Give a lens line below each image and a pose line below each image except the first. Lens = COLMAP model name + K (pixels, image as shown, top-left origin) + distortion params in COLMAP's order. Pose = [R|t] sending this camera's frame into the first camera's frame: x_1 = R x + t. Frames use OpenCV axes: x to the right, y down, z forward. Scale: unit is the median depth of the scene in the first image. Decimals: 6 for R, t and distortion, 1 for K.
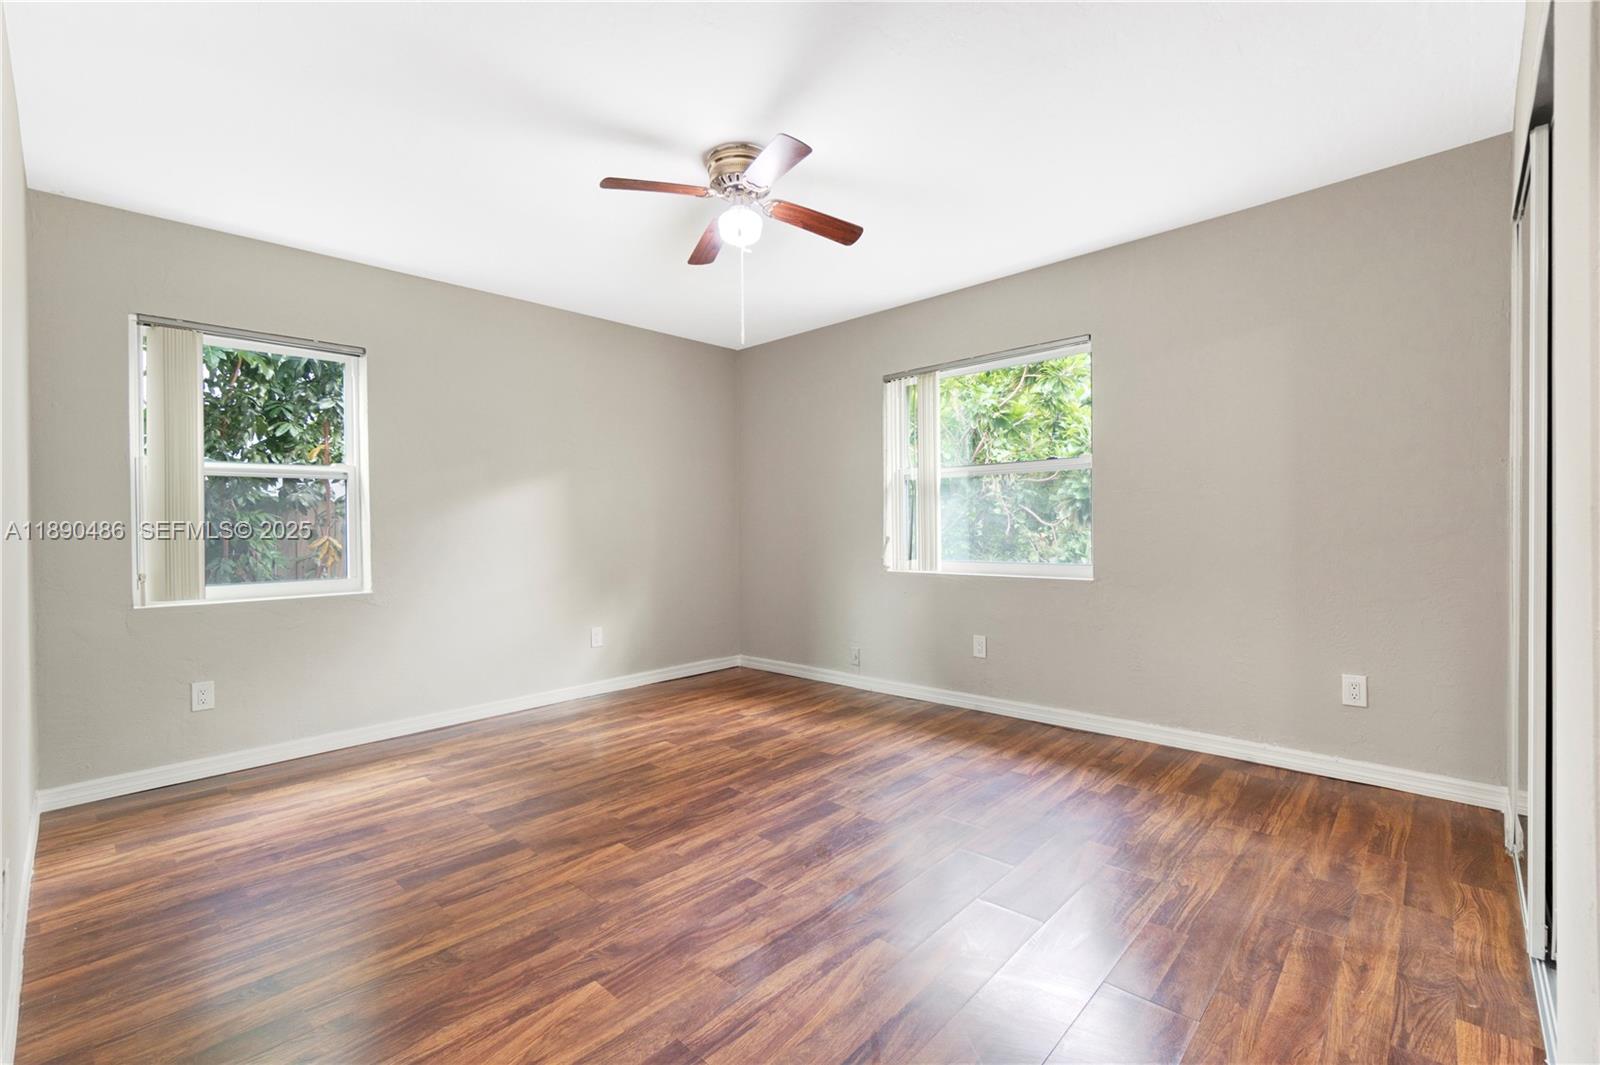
lens RADIAL K [[698.4, 0, 800.0], [0, 698.4, 532.5], [0, 0, 1]] dist [-0.037978, -0.000023]
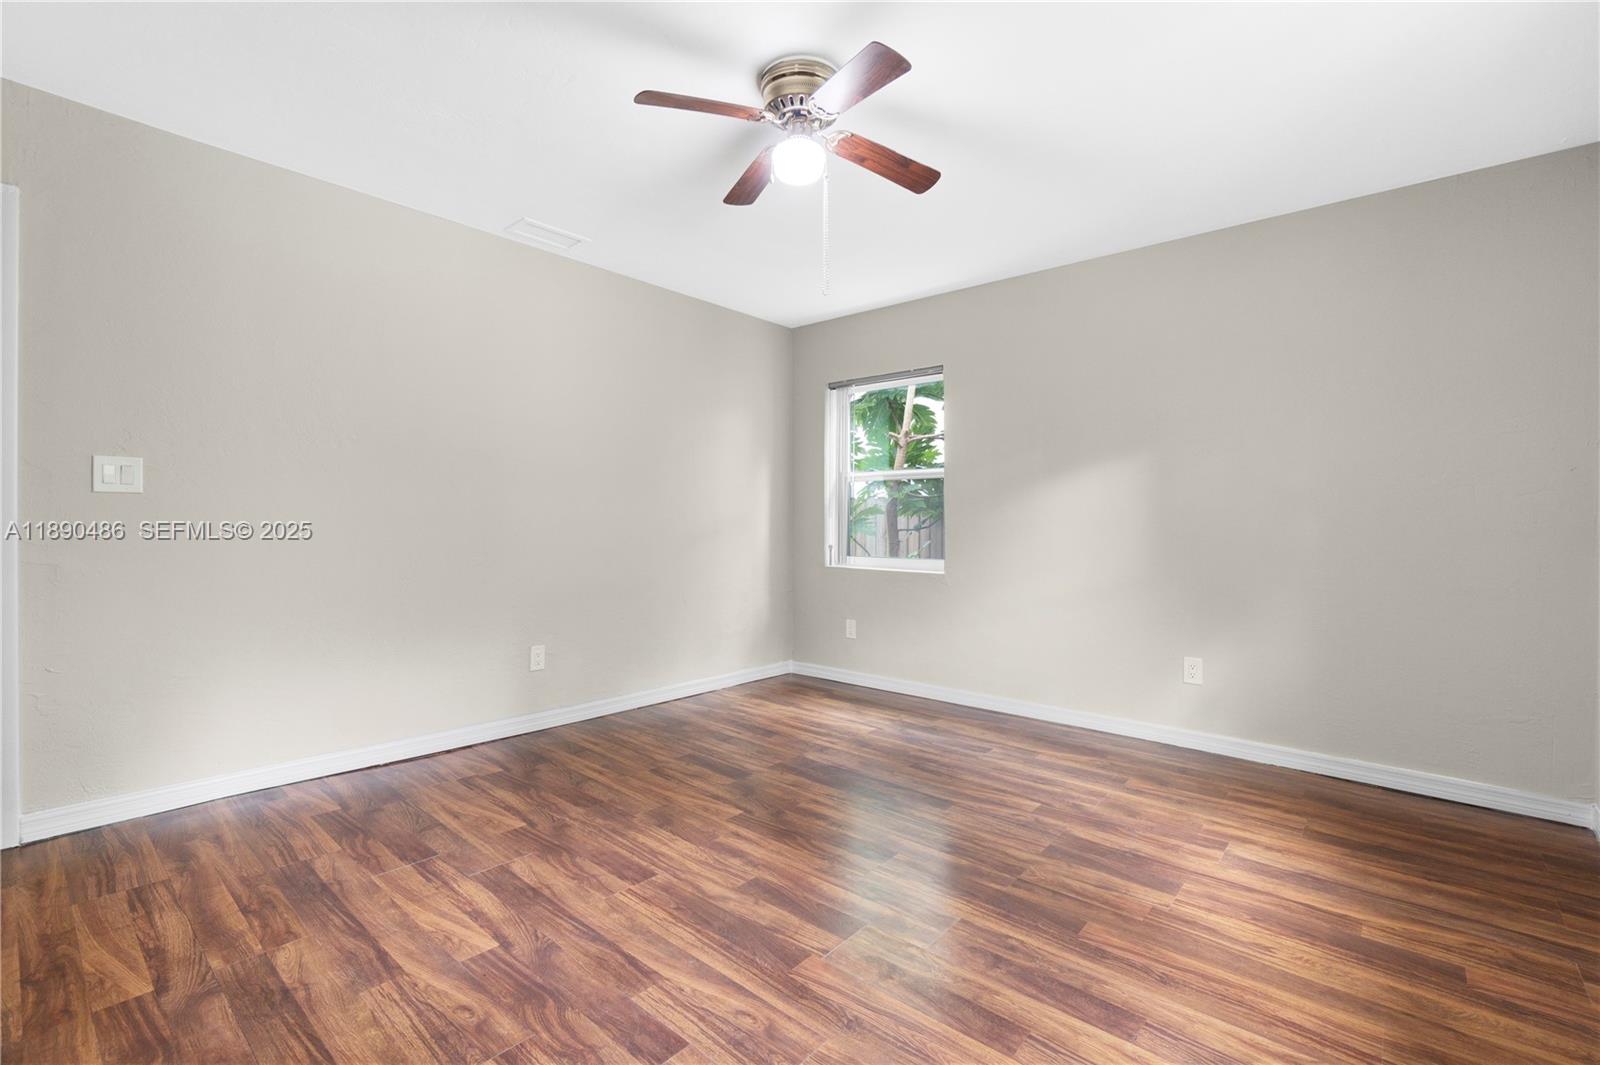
lens RADIAL K [[701.7, 0, 792.9], [0, 701.7, 520.0], [0, 0, 1]] dist [-0.002042, -0.000072]
pose [[0.021096, 0.014614, -0.999671, 0.823427], [-0.016021, 0.999770, 0.014277, -0.025538], [0.999649, 0.015715, 0.021325, 1.030613]]
